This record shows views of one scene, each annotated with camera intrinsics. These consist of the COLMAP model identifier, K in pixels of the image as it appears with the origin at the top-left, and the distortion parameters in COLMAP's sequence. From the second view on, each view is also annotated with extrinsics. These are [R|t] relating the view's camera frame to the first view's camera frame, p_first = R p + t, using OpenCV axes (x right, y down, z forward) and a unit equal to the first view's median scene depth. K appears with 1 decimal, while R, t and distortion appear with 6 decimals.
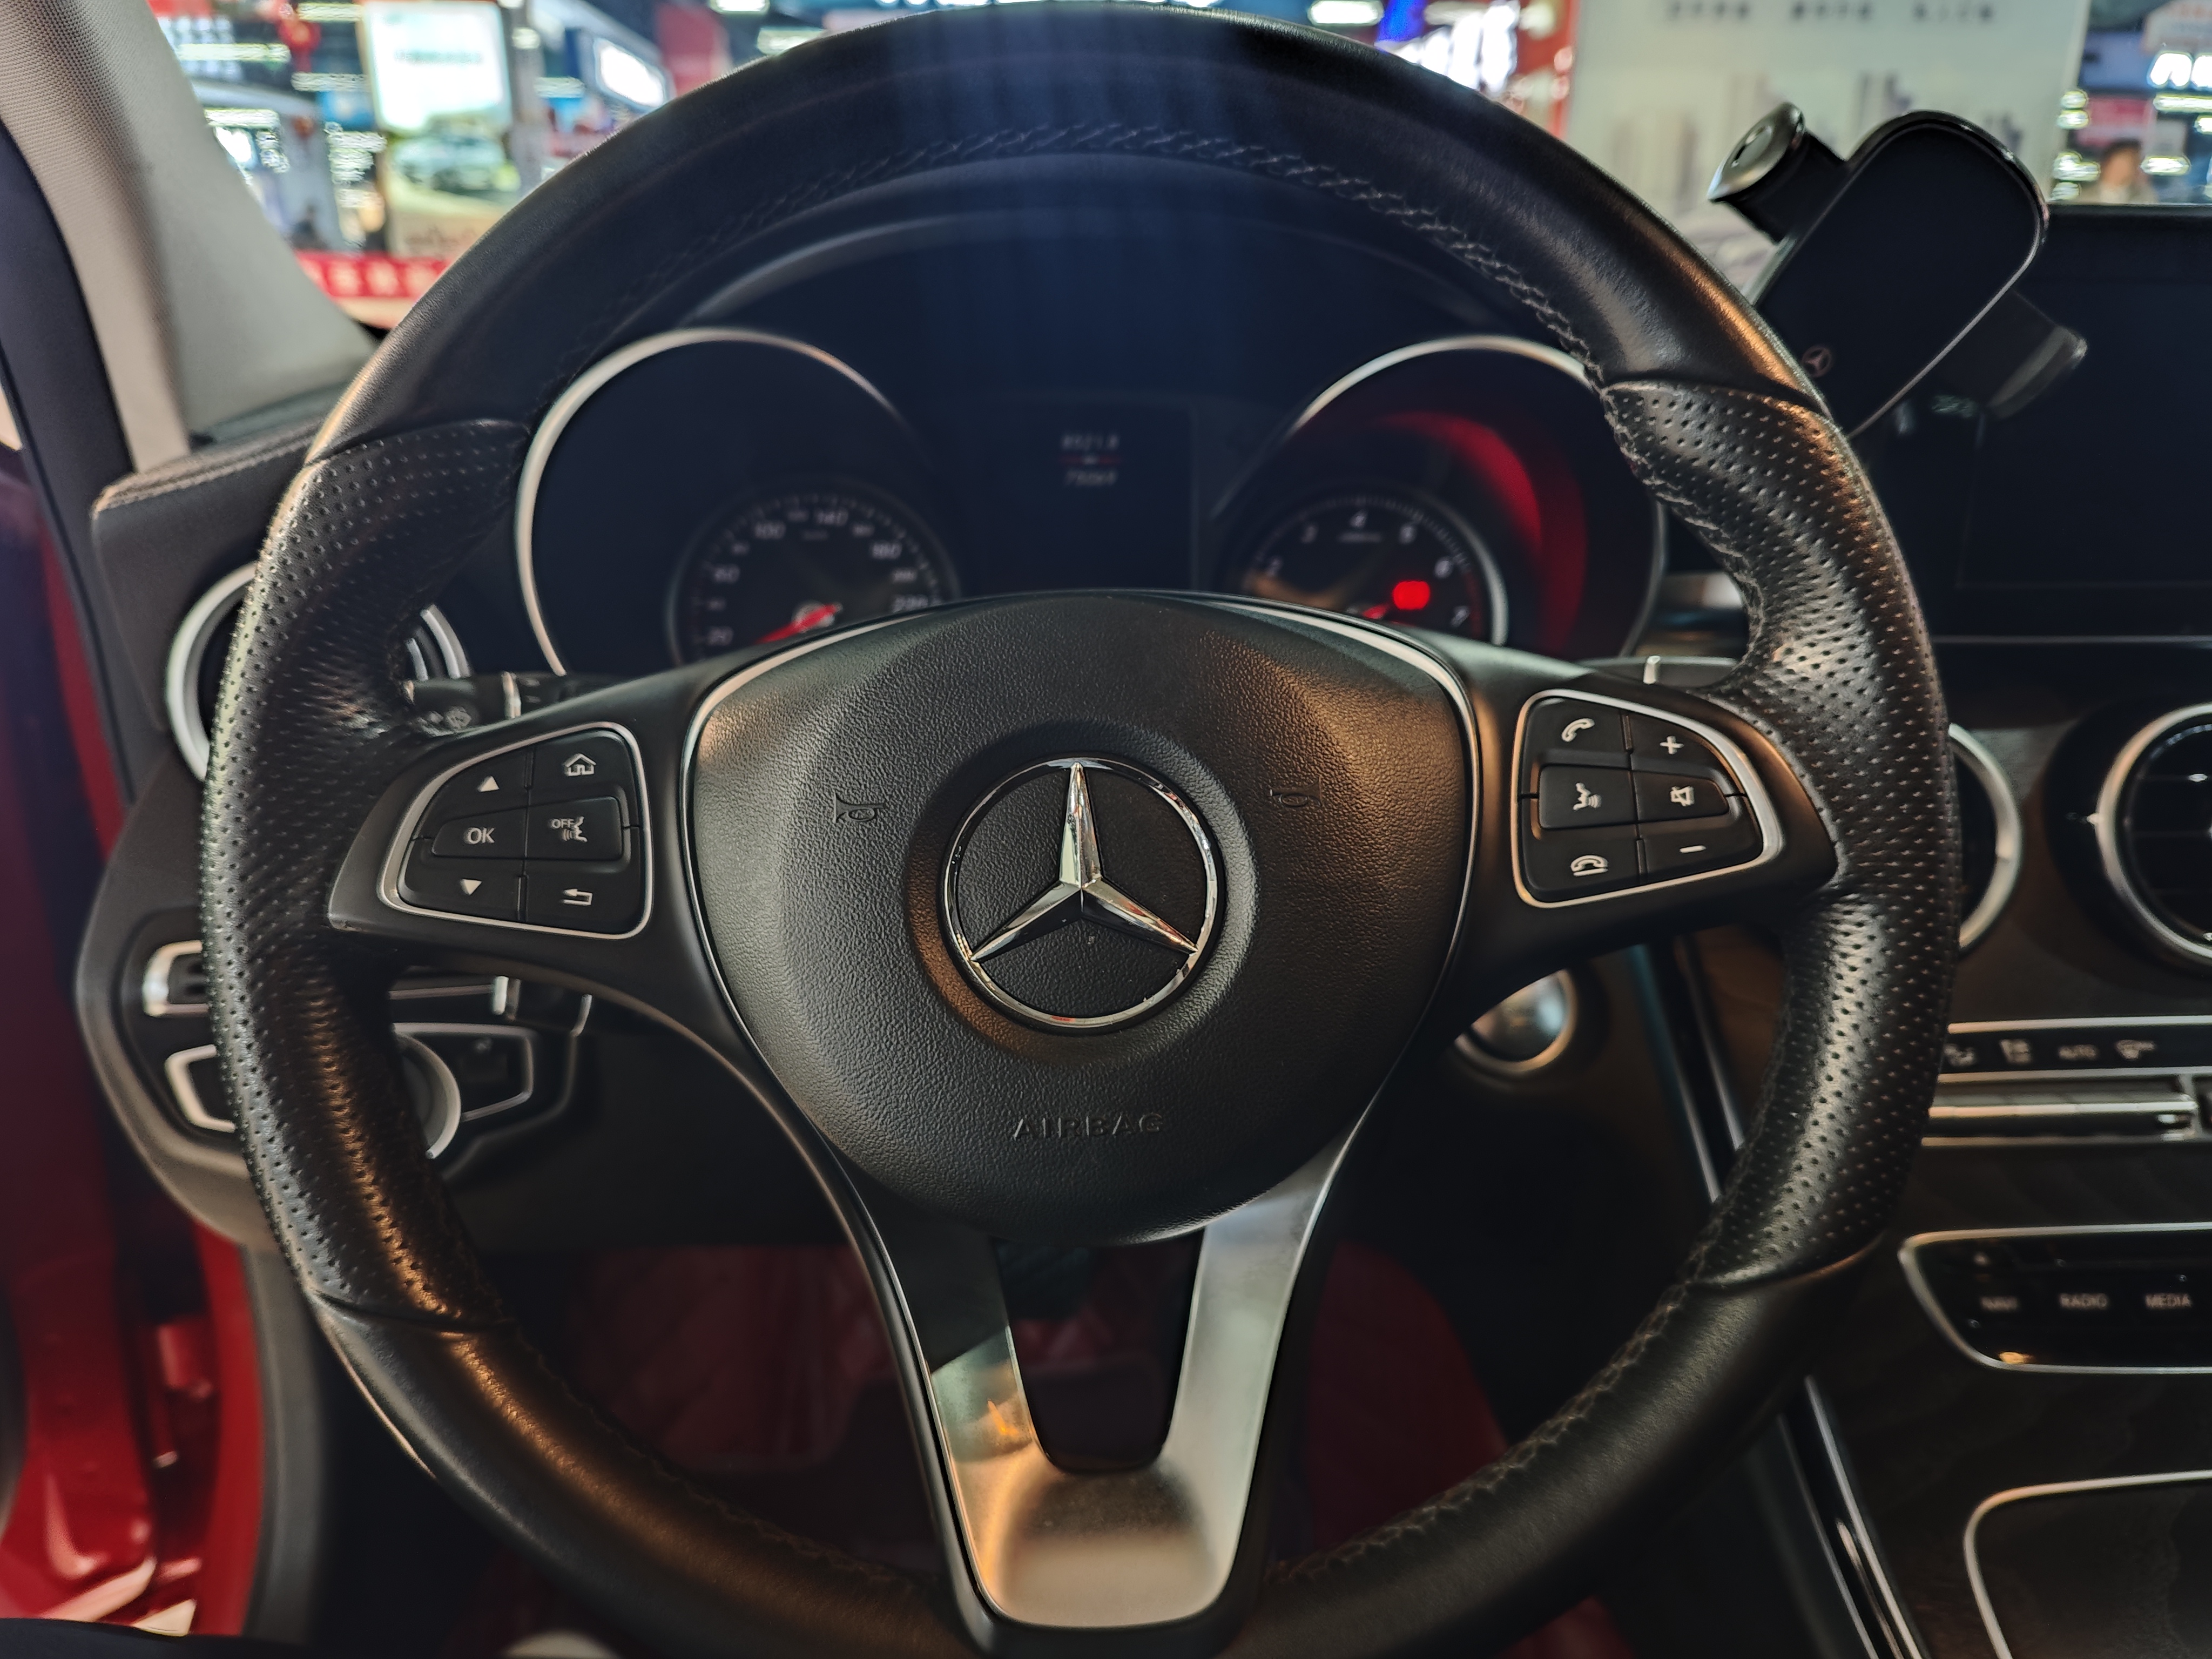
lens RADIAL K [[1561.3, 0, 1107.9], [0, 1561.3, 827.8], [0, 0, 1]] dist [0.003775, -0.022419]
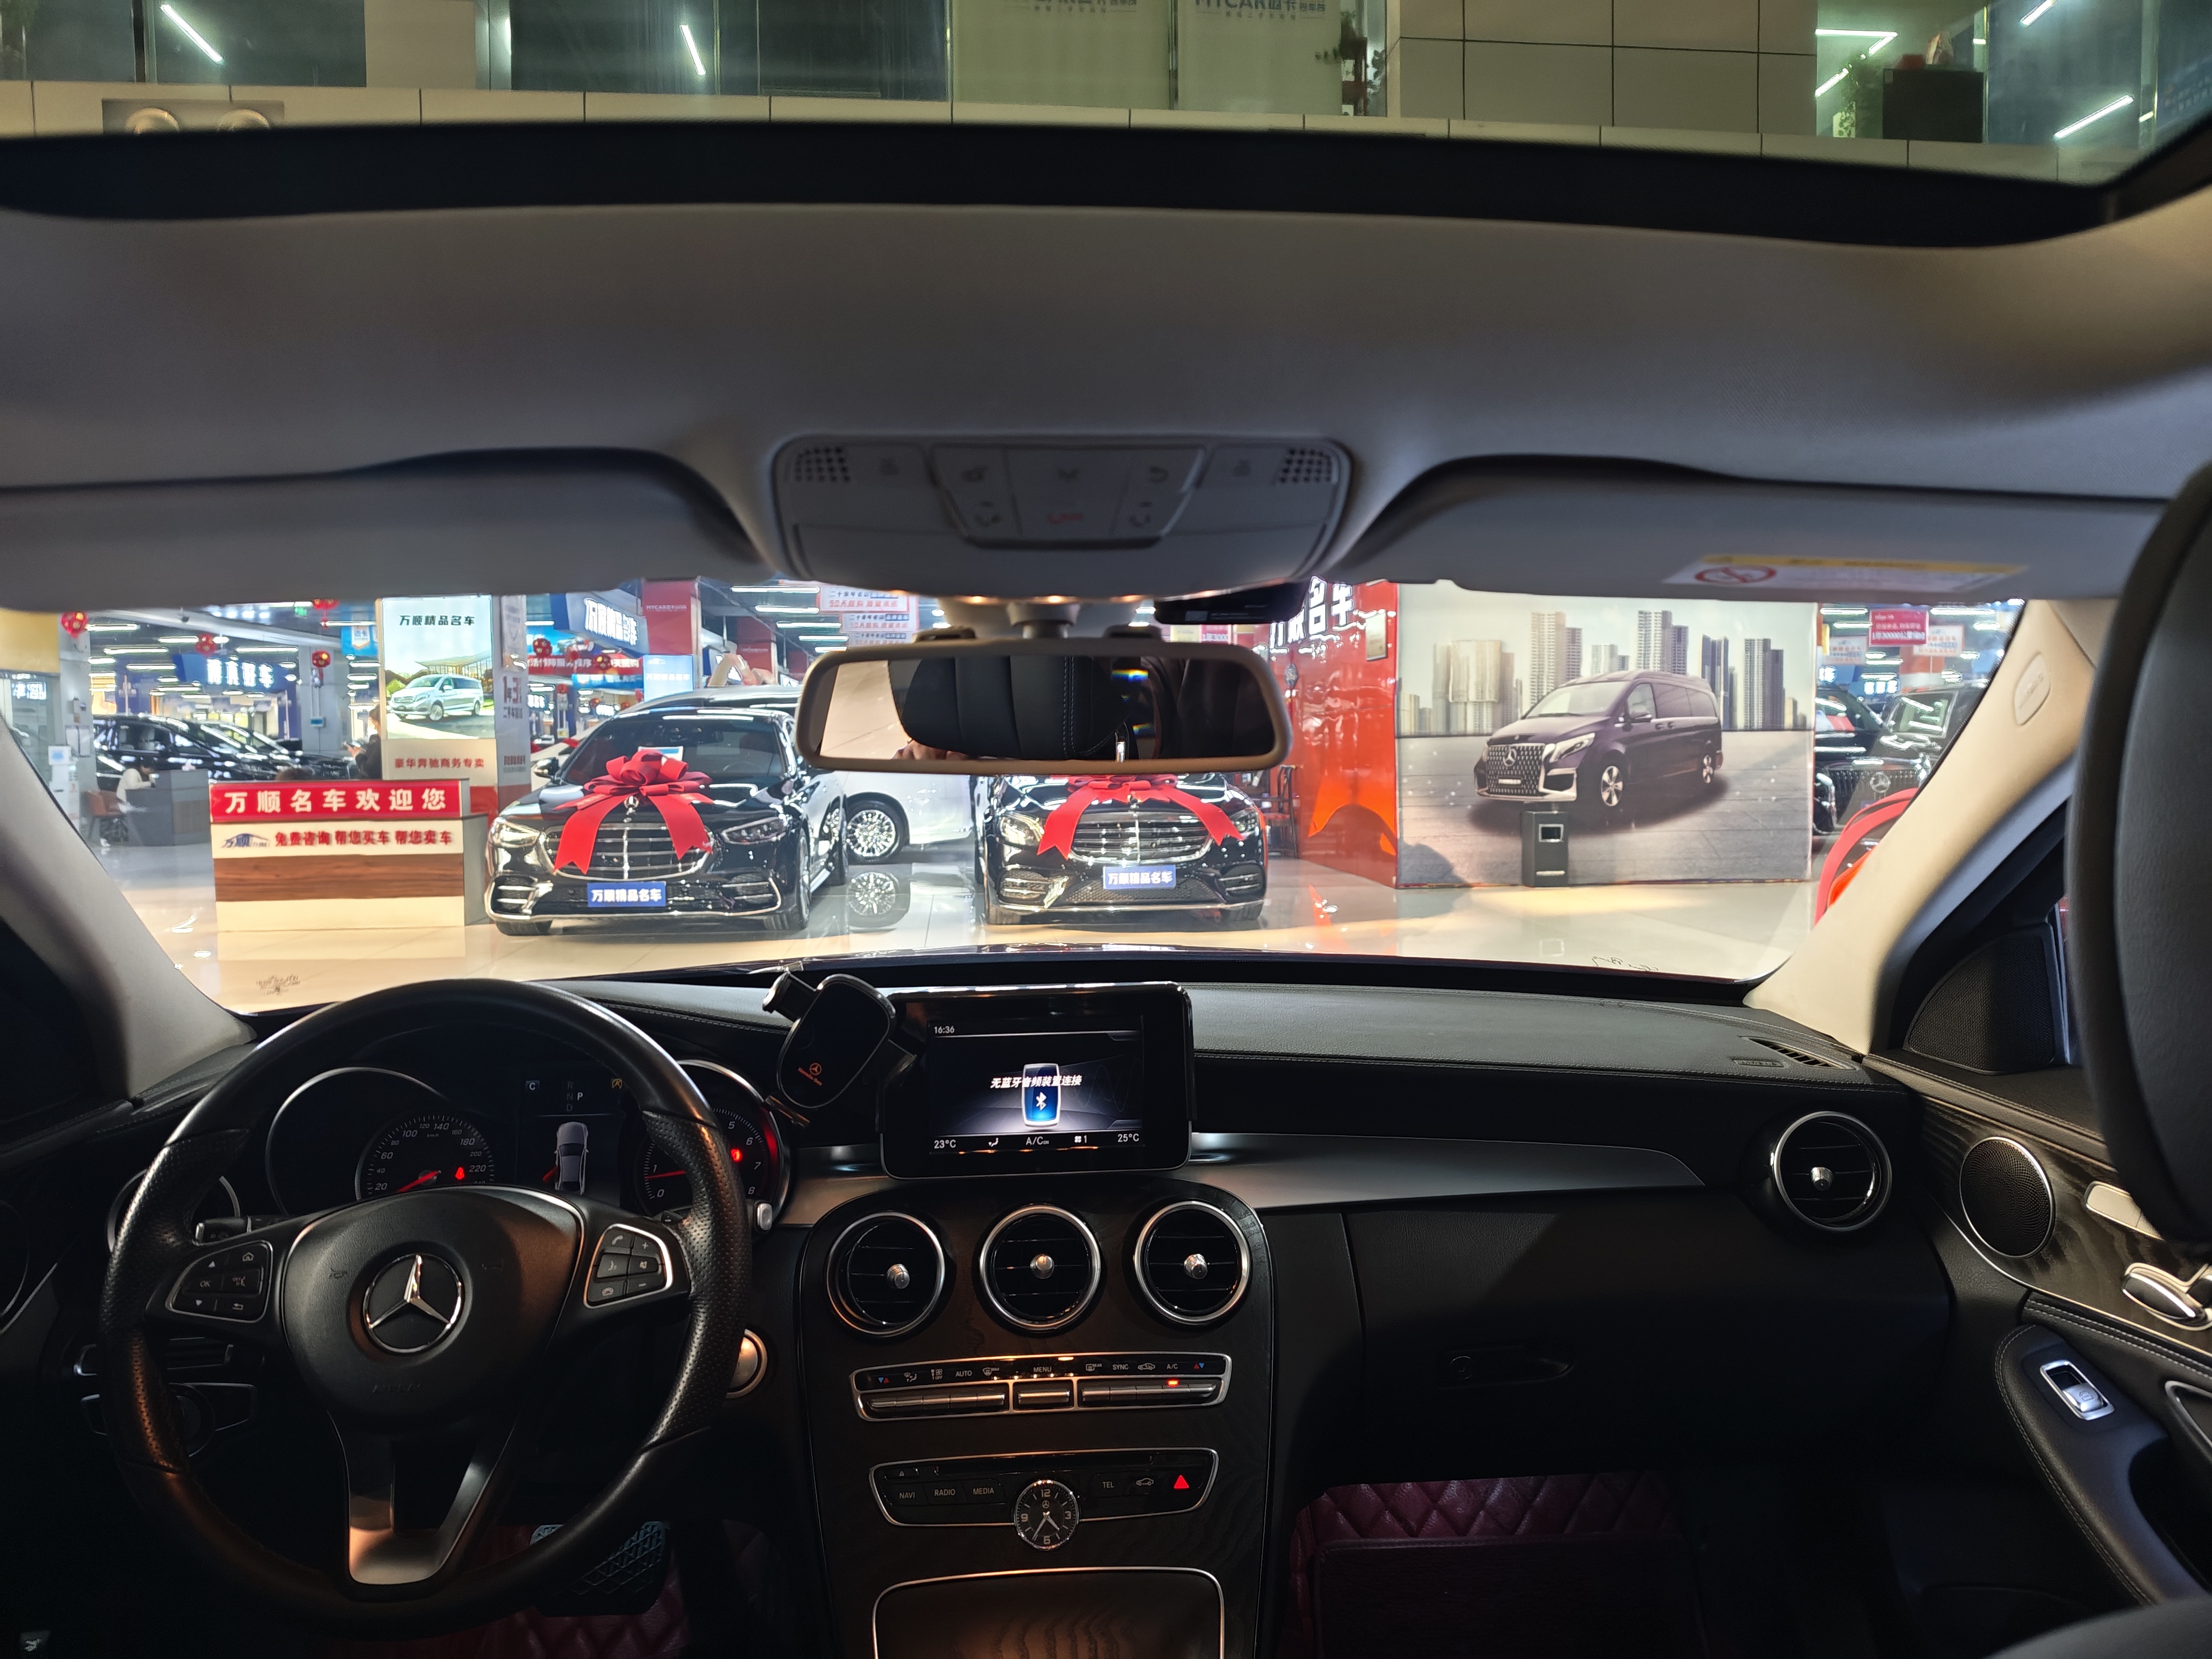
lens RADIAL K [[1561.3, 0, 1123.2], [0, 1561.3, 808.3], [0, 0, 1]] dist [0.003775, -0.022419]
pose [[0.999380, -0.022007, 0.027490, 0.659662], [0.029248, 0.953506, -0.299951, 0.043561], [-0.019611, 0.300569, 0.953558, -1.081850]]
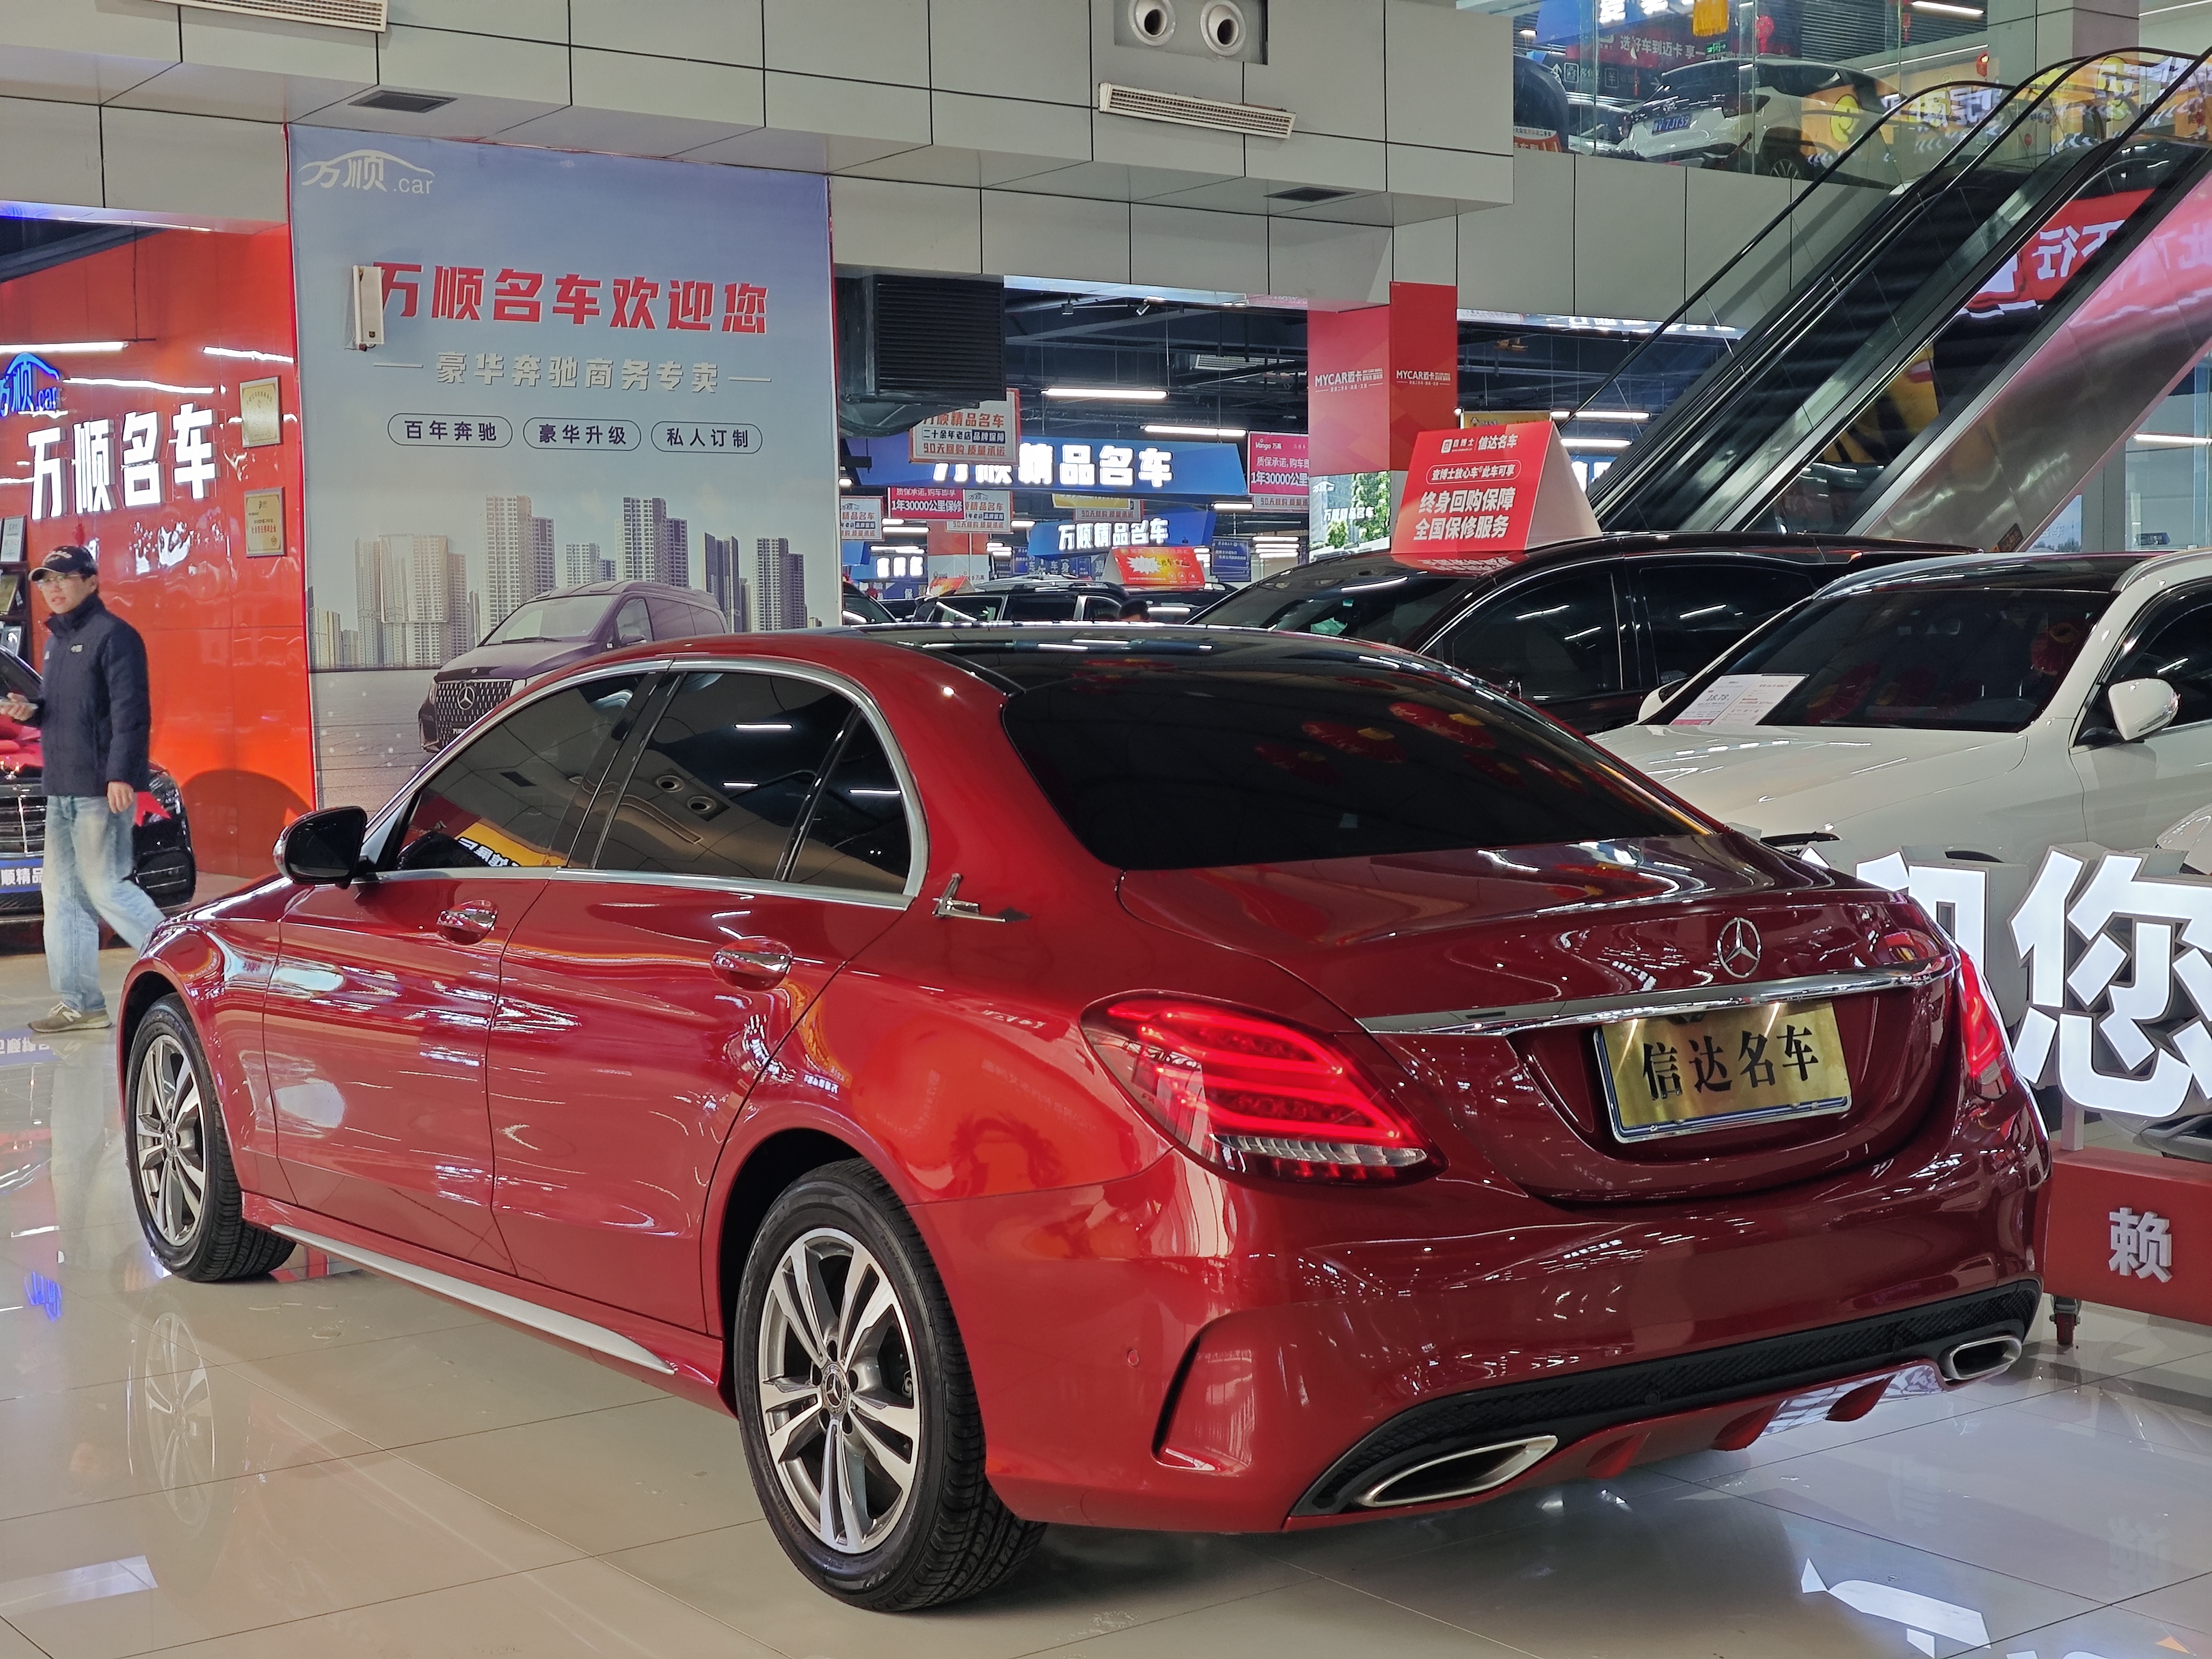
lens RADIAL K [[2993.4, 0, 1096.5], [0, 2993.4, 910.9], [0, 0, 1]] dist [0.036852, 0.000000]
pose [[0.853033, -0.068046, 0.517402, -2.734293], [0.195428, 0.960970, -0.195818, 1.750676], [-0.483883, 0.268154, 0.833037, -6.776328]]
